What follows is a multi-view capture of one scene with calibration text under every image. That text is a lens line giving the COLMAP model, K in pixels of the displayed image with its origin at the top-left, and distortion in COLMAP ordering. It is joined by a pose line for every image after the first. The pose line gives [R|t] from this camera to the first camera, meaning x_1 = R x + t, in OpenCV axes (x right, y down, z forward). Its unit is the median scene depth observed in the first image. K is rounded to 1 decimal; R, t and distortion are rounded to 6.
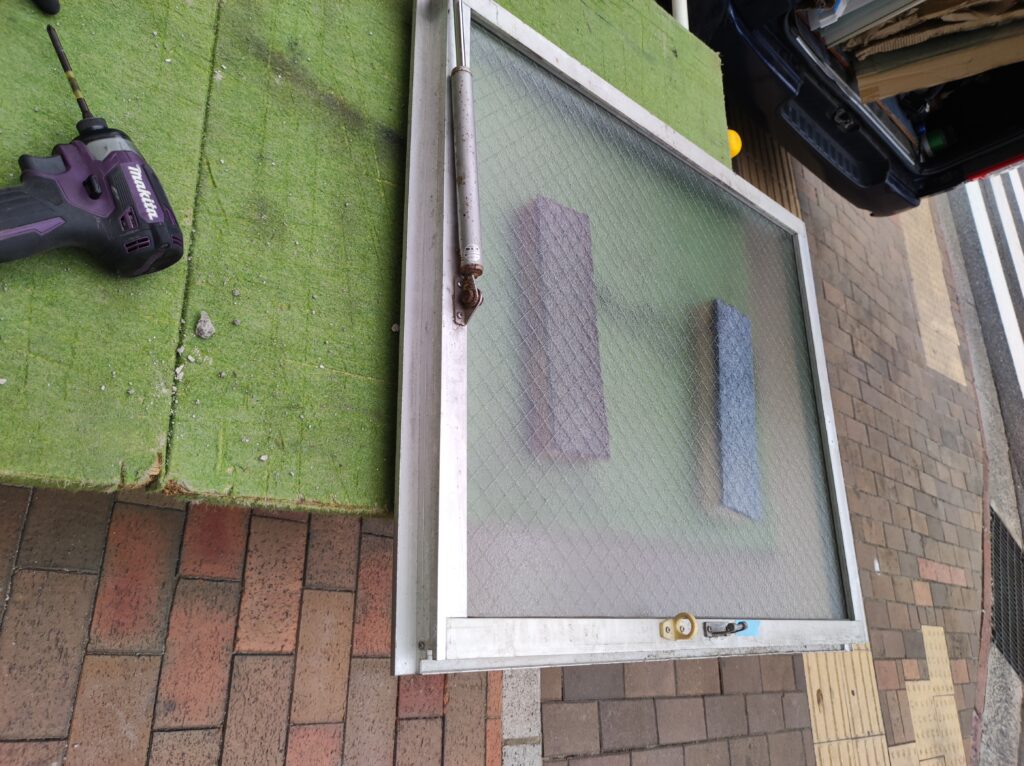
lens RADIAL K [[719.1, 0, 512.0], [0, 719.1, 383.0], [0, 0, 1]] dist [0.010471, 0.001999]
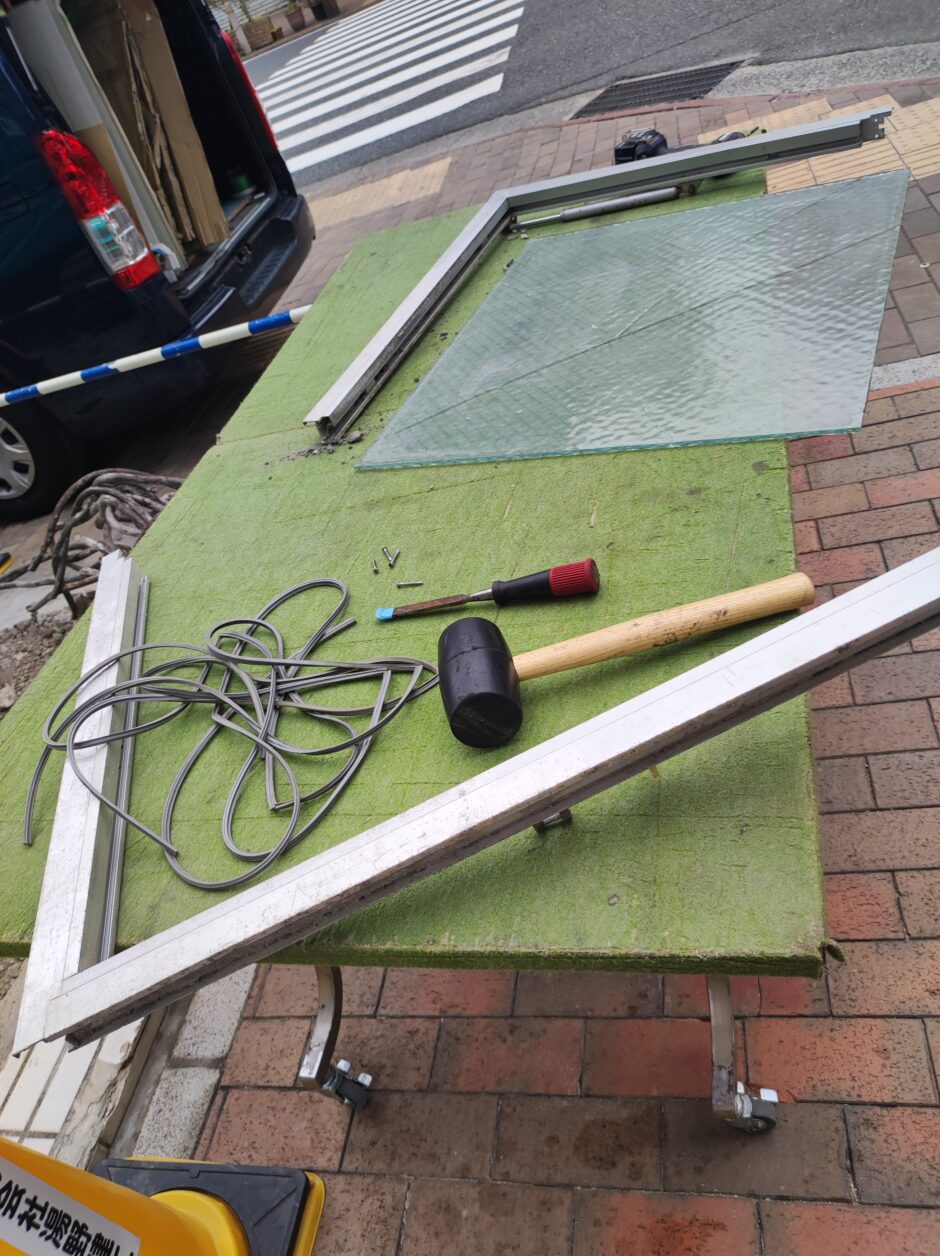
lens RADIAL K [[882.1, 0, 491.5], [0, 882.1, 628.0], [0, 0, 1]] dist [0.010471, 0.001999]
pose [[-0.133123, -0.984434, 0.114755, -0.197597], [0.990944, -0.130156, 0.033009, -0.085865], [-0.017559, 0.118110, 0.992845, -0.163832]]
